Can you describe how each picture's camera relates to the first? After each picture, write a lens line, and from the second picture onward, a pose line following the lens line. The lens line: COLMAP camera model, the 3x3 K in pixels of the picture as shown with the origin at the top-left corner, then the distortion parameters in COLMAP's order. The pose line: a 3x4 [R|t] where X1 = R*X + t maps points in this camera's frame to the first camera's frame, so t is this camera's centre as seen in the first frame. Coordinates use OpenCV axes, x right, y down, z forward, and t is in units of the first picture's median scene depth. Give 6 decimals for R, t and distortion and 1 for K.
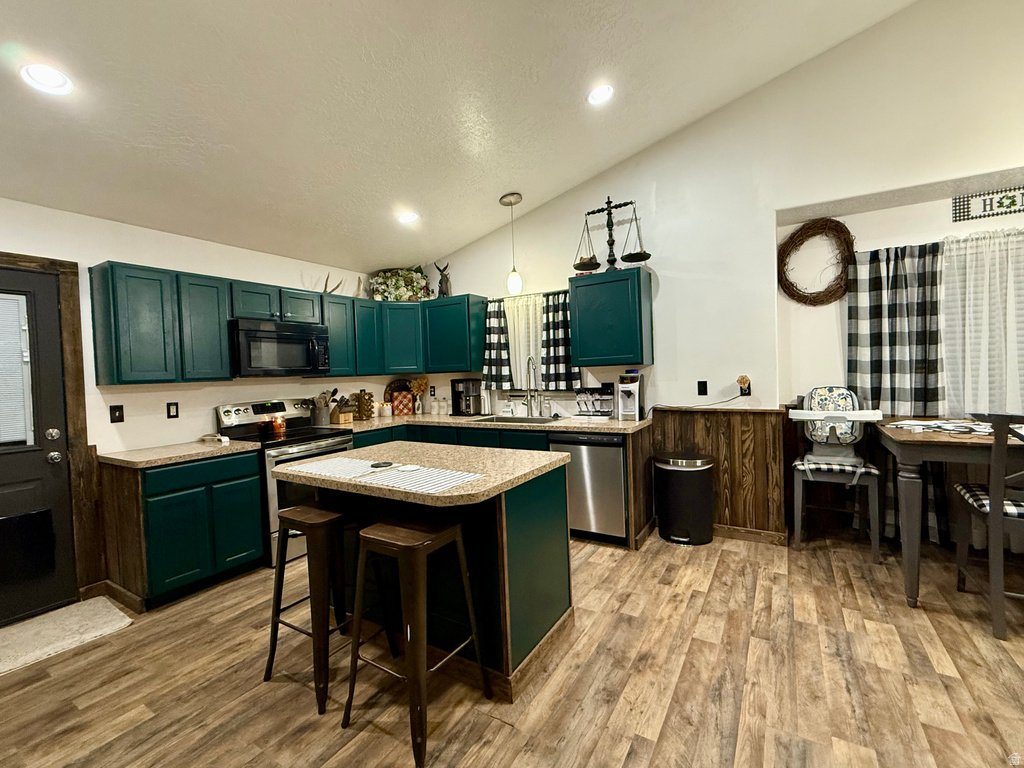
lens RADIAL K [[449.2, 0, 518.3], [0, 449.2, 385.2], [0, 0, 1]] dist [0.000182, -0.002123]
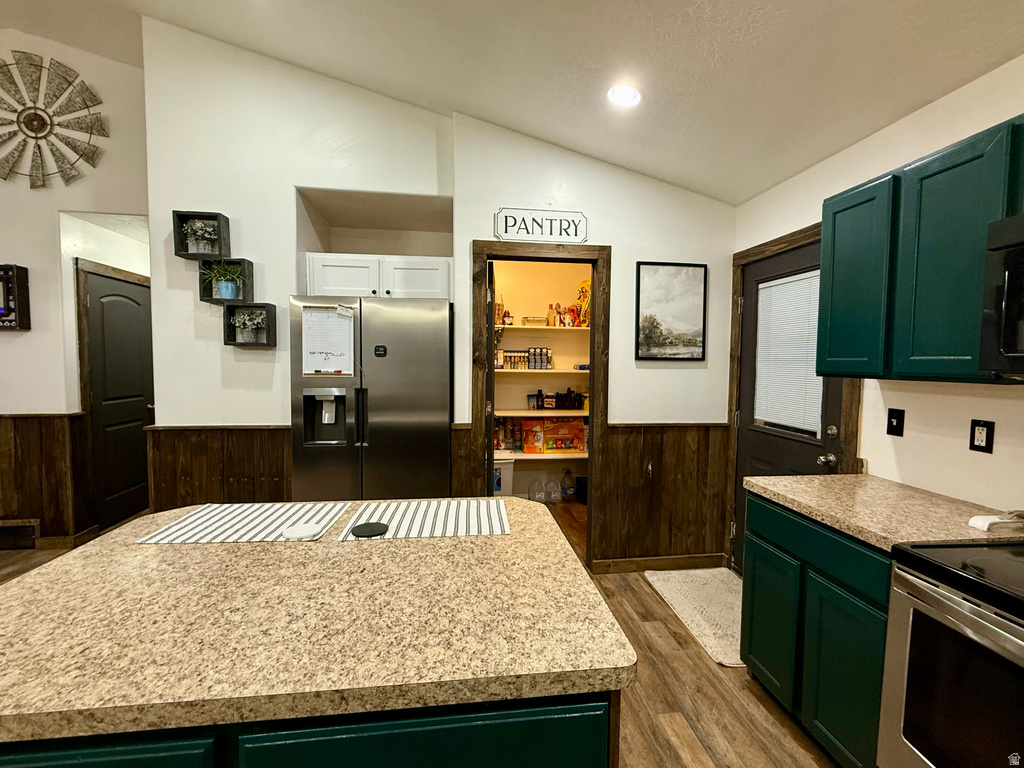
lens RADIAL K [[449.2, 0, 509.8], [0, 449.2, 380.3], [0, 0, 1]] dist [0.000182, -0.002123]
pose [[-0.790295, 0.060181, -0.609764, -0.070544], [0.004950, 0.995759, 0.091862, -0.058219], [0.612707, 0.069580, -0.787241, 1.177618]]
